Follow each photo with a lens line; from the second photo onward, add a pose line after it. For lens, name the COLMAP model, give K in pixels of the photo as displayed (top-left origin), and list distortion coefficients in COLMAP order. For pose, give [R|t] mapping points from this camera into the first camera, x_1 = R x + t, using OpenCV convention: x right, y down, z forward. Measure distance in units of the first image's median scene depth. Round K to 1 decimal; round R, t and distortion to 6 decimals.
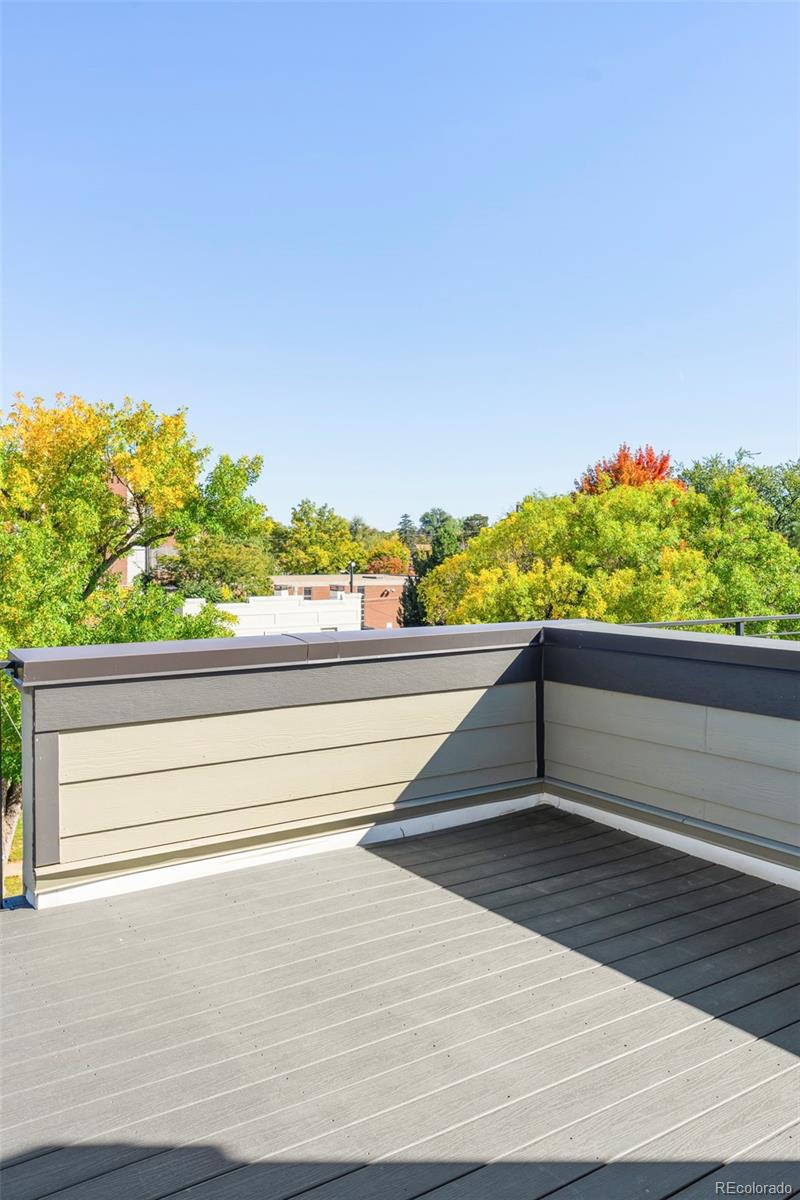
lens RADIAL K [[958.0, 0, 400.4], [0, 958.0, 579.8], [0, 0, 1]] dist [-0.002334, 0.004598]
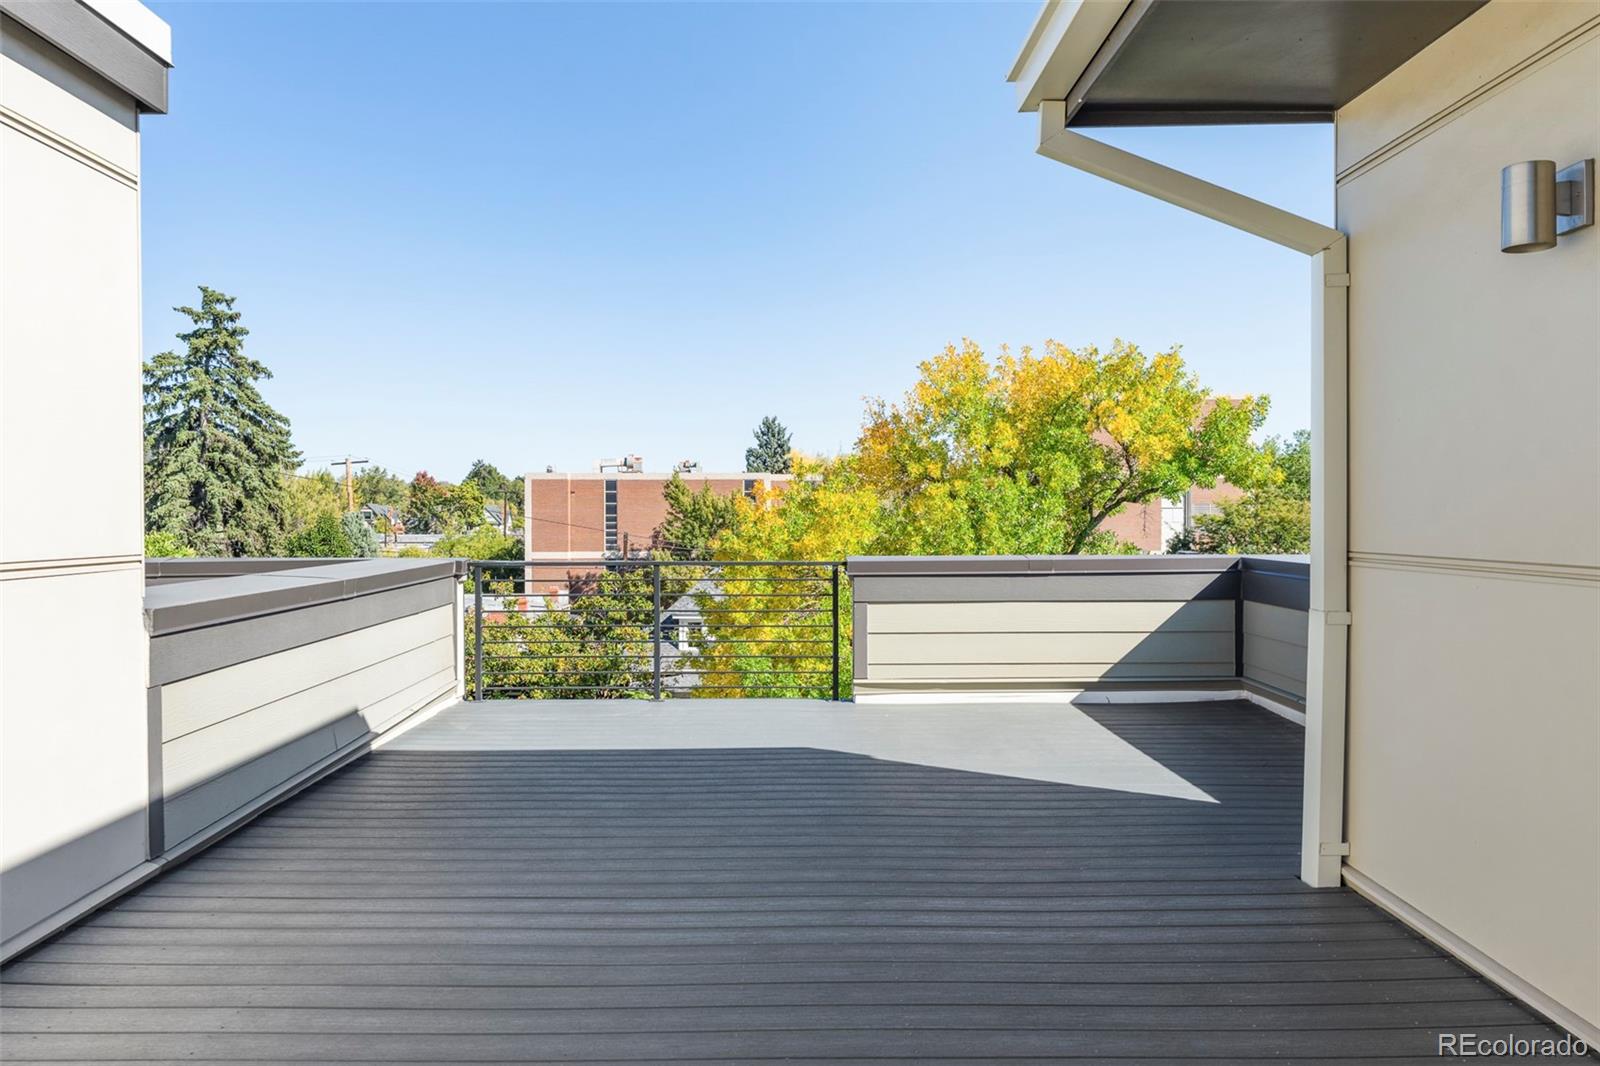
lens RADIAL K [[1176.6, 0, 800.0], [0, 1176.6, 533.0], [0, 0, 1]] dist [0.000127, 0.000124]
pose [[0.833821, 0.005408, -0.552008, 0.090912], [-0.011300, 0.999910, -0.007272, 0.006115], [0.551919, 0.012301, 0.833807, -0.107619]]
